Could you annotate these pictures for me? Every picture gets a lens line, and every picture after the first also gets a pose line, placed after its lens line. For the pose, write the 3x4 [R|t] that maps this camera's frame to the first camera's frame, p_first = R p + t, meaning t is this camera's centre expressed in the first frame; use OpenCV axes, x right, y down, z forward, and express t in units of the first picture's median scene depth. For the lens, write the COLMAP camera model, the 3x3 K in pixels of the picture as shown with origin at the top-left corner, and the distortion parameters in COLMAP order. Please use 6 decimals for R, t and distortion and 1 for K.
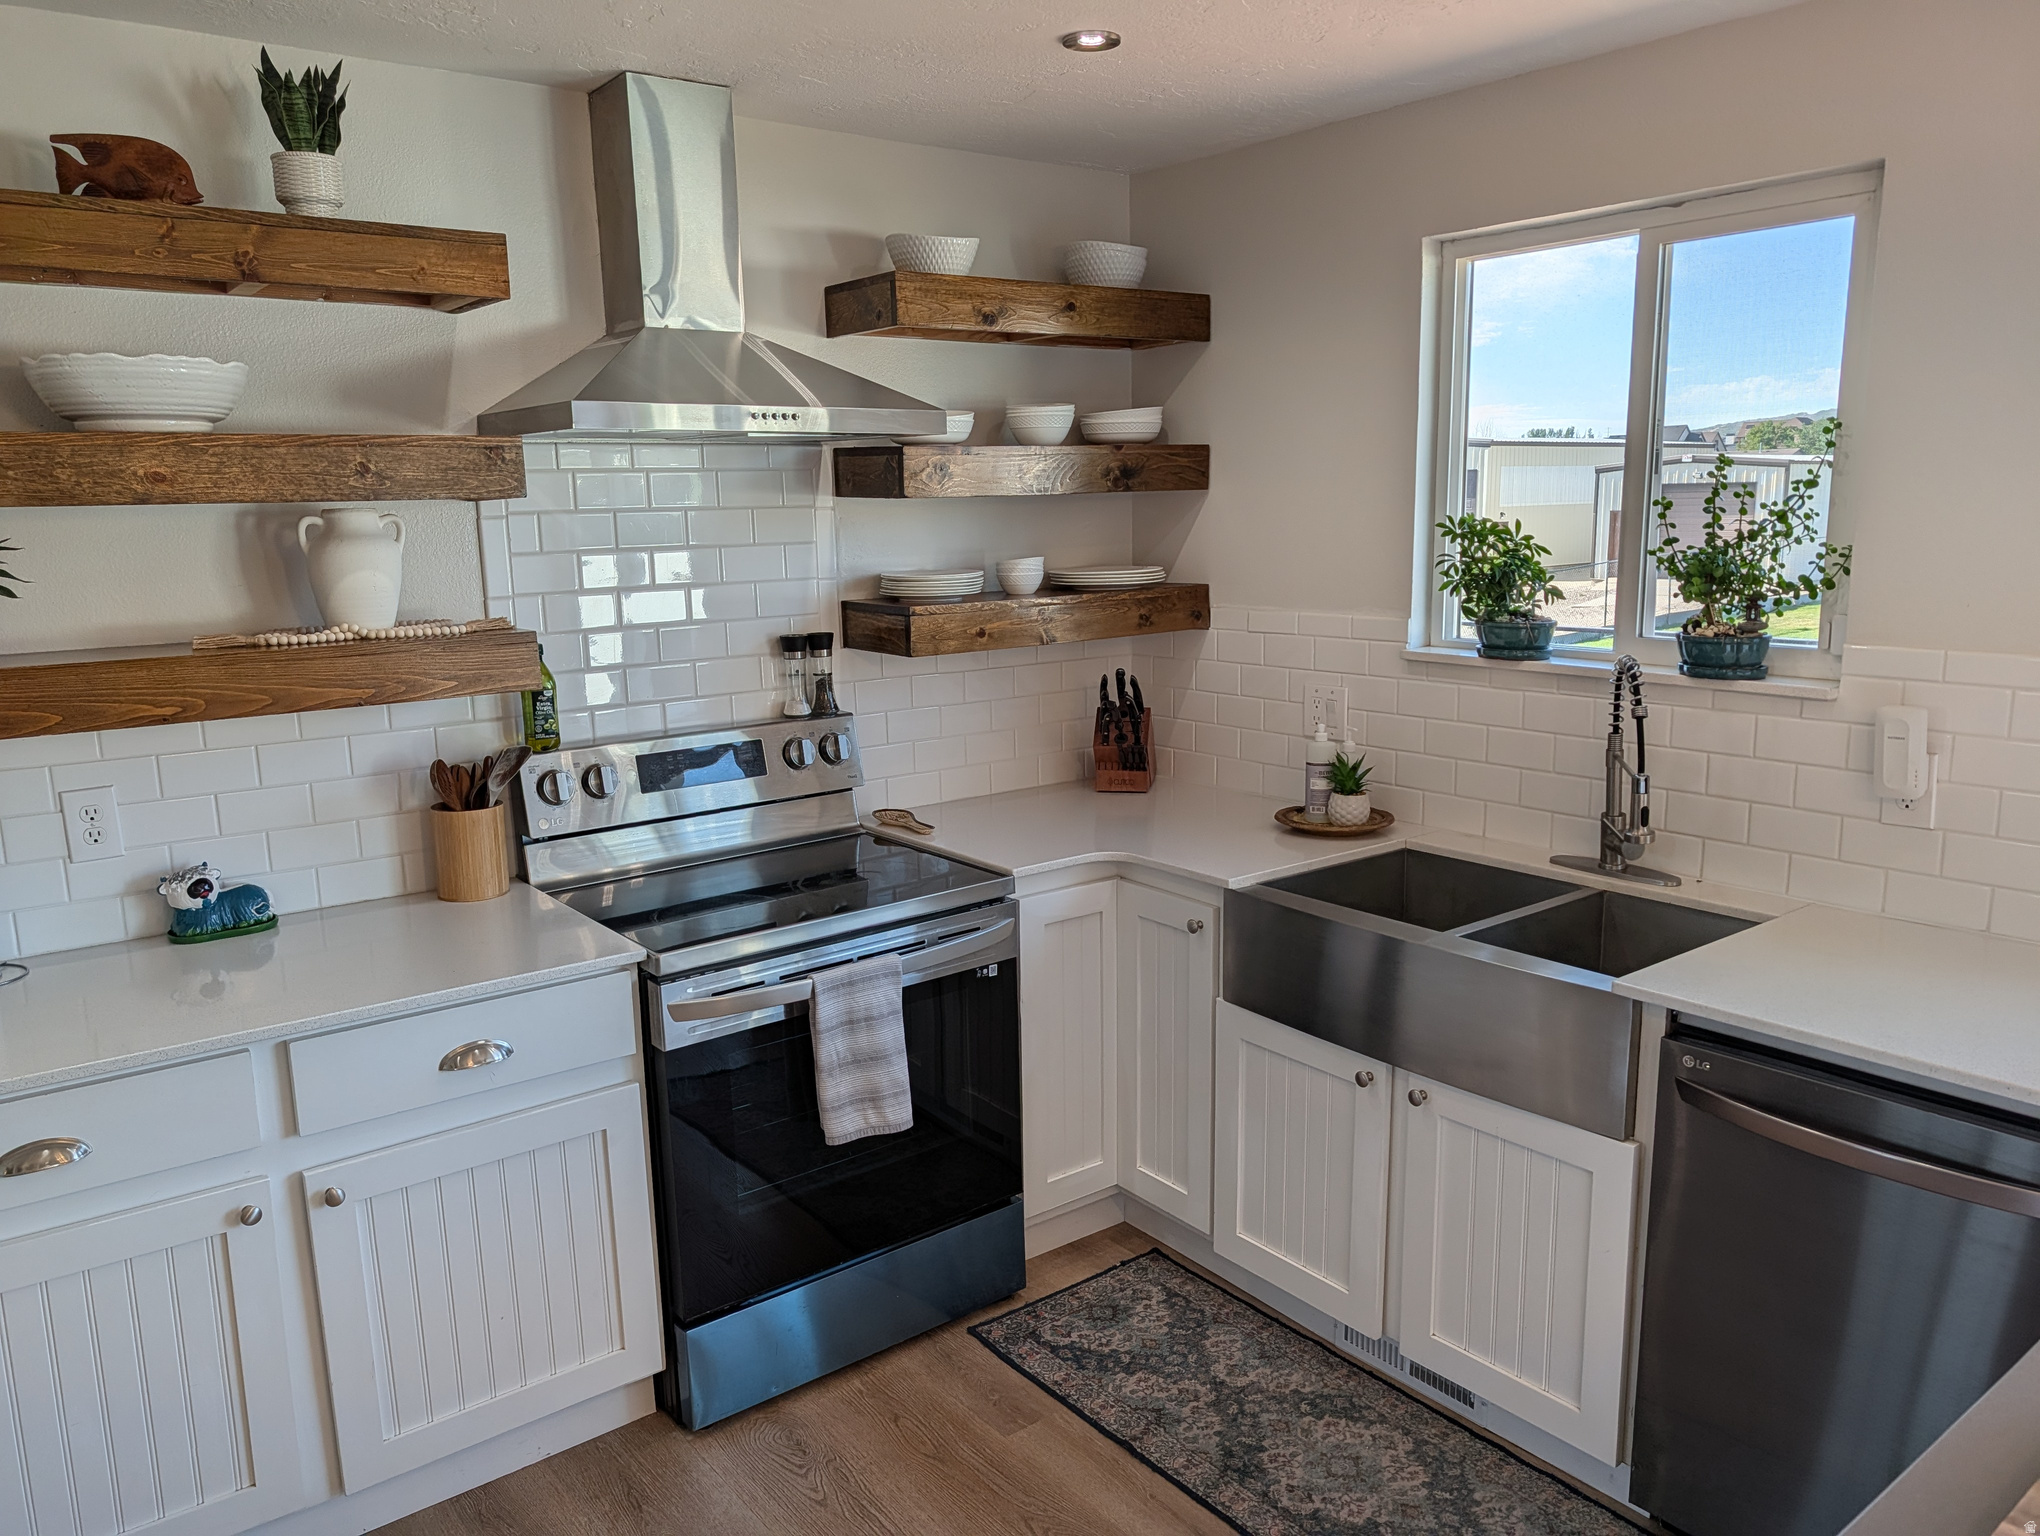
lens RADIAL K [[1491.3, 0, 1021.9], [0, 1491.3, 784.9], [0, 0, 1]] dist [0.006339, -0.001546]
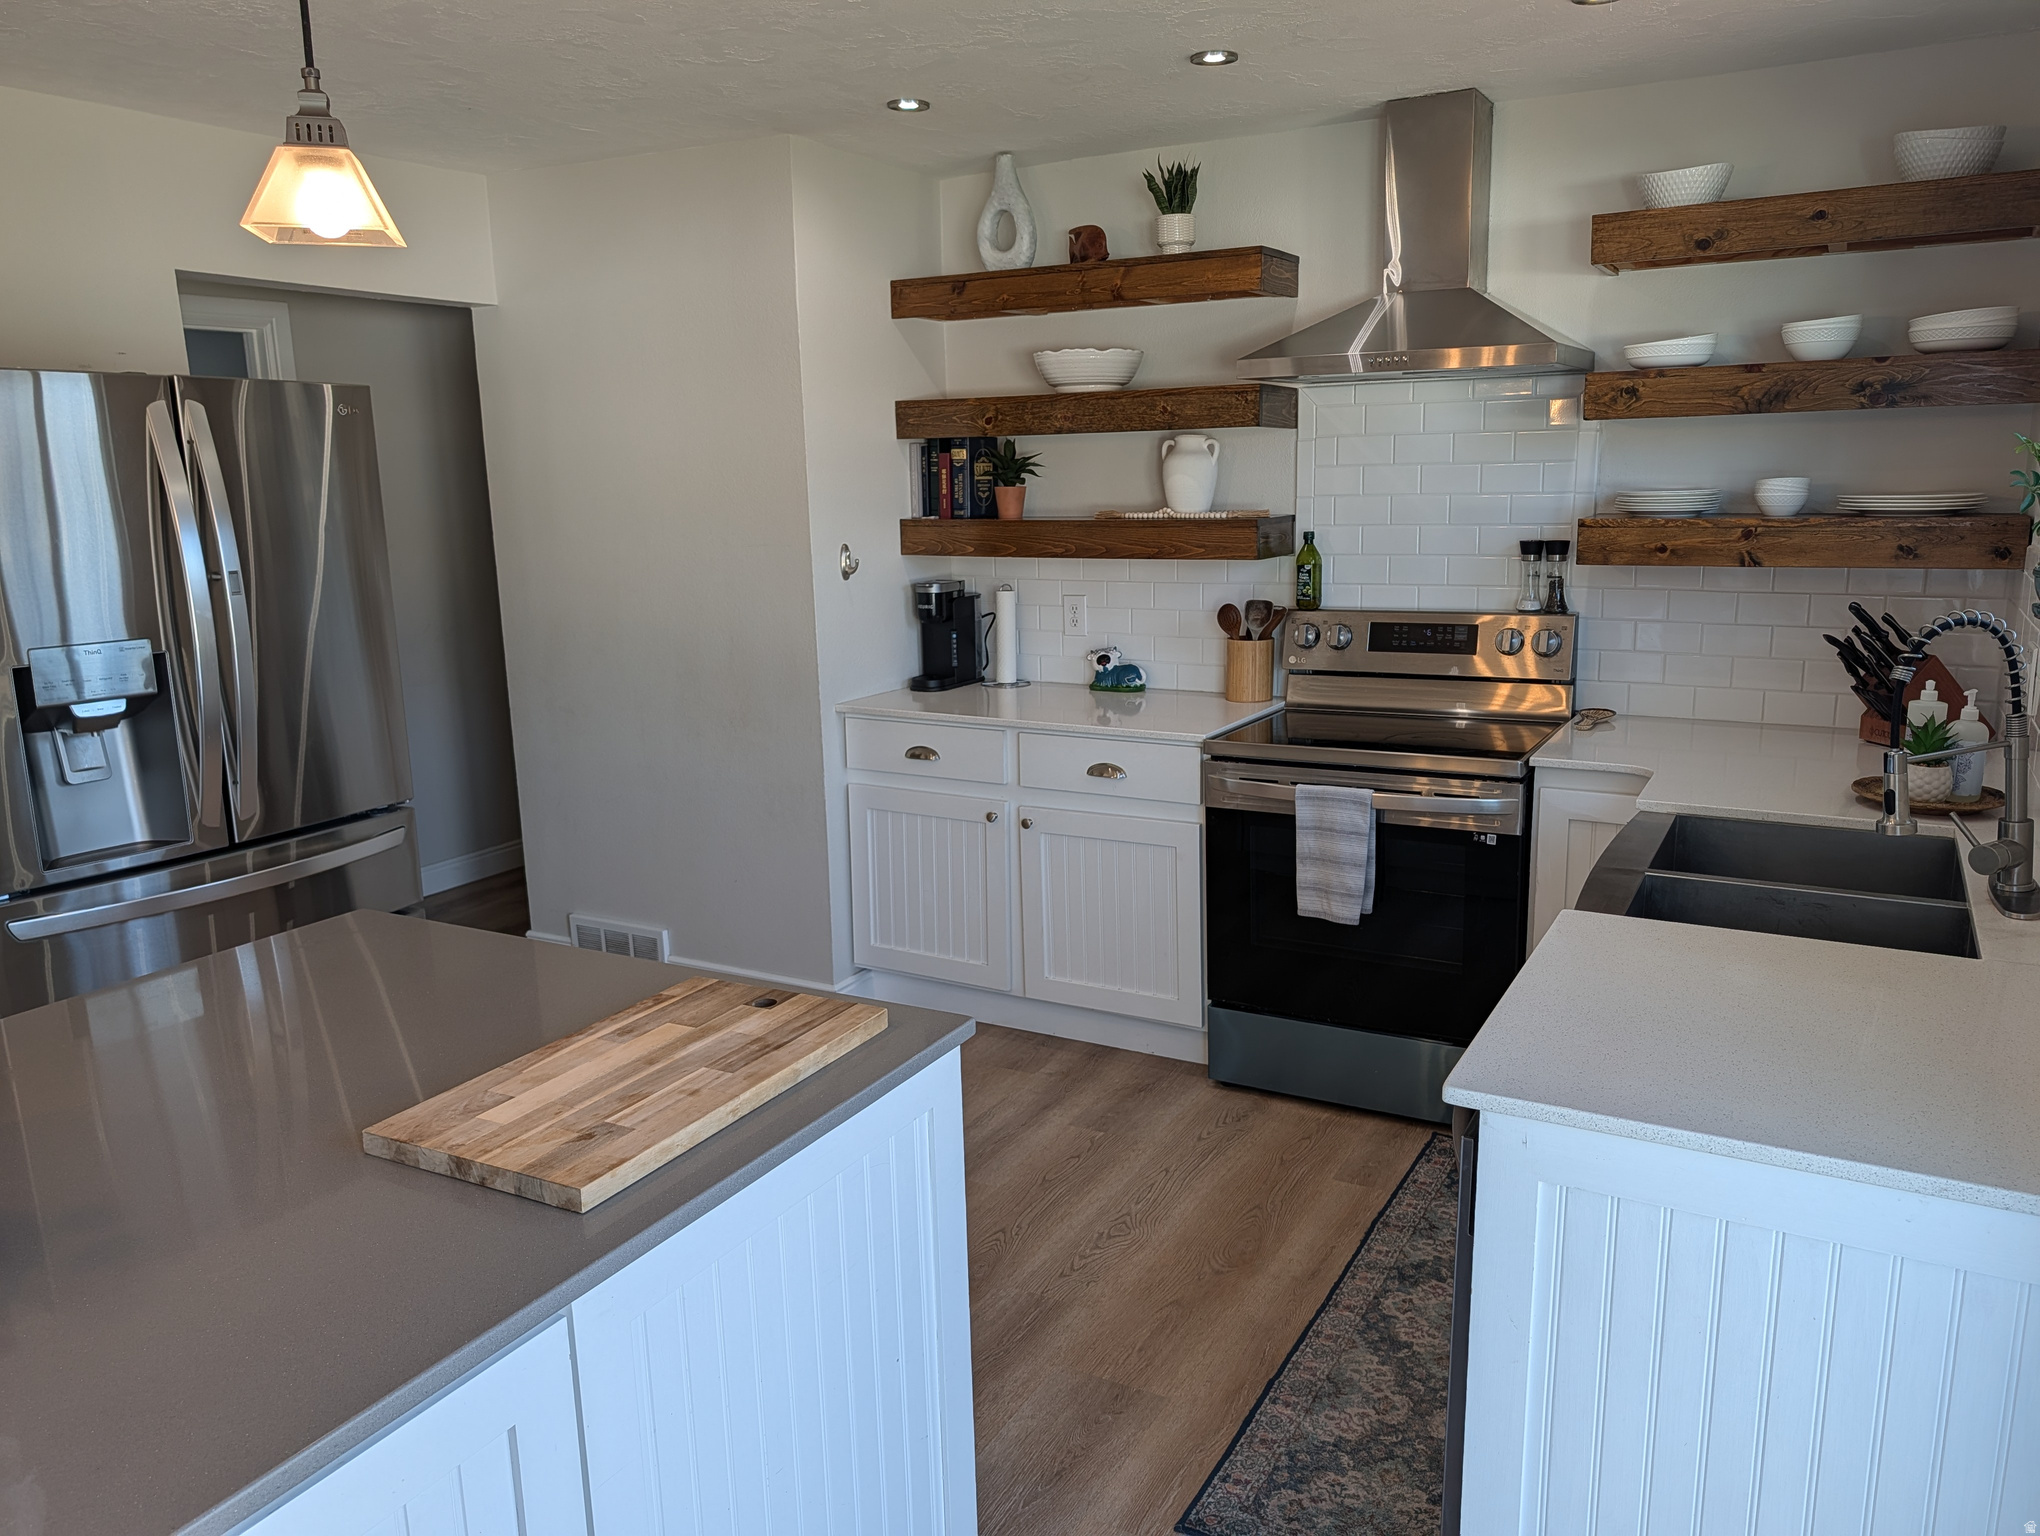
lens RADIAL K [[1482.4, 0, 1054.4], [0, 1482.4, 759.5], [0, 0, 1]] dist [0.005999, -0.001919]
pose [[0.409623, 0.188073, -0.892658, 0.920781], [-0.157386, 0.978415, 0.133920, -0.035990], [0.898576, 0.085635, 0.430381, 0.220877]]
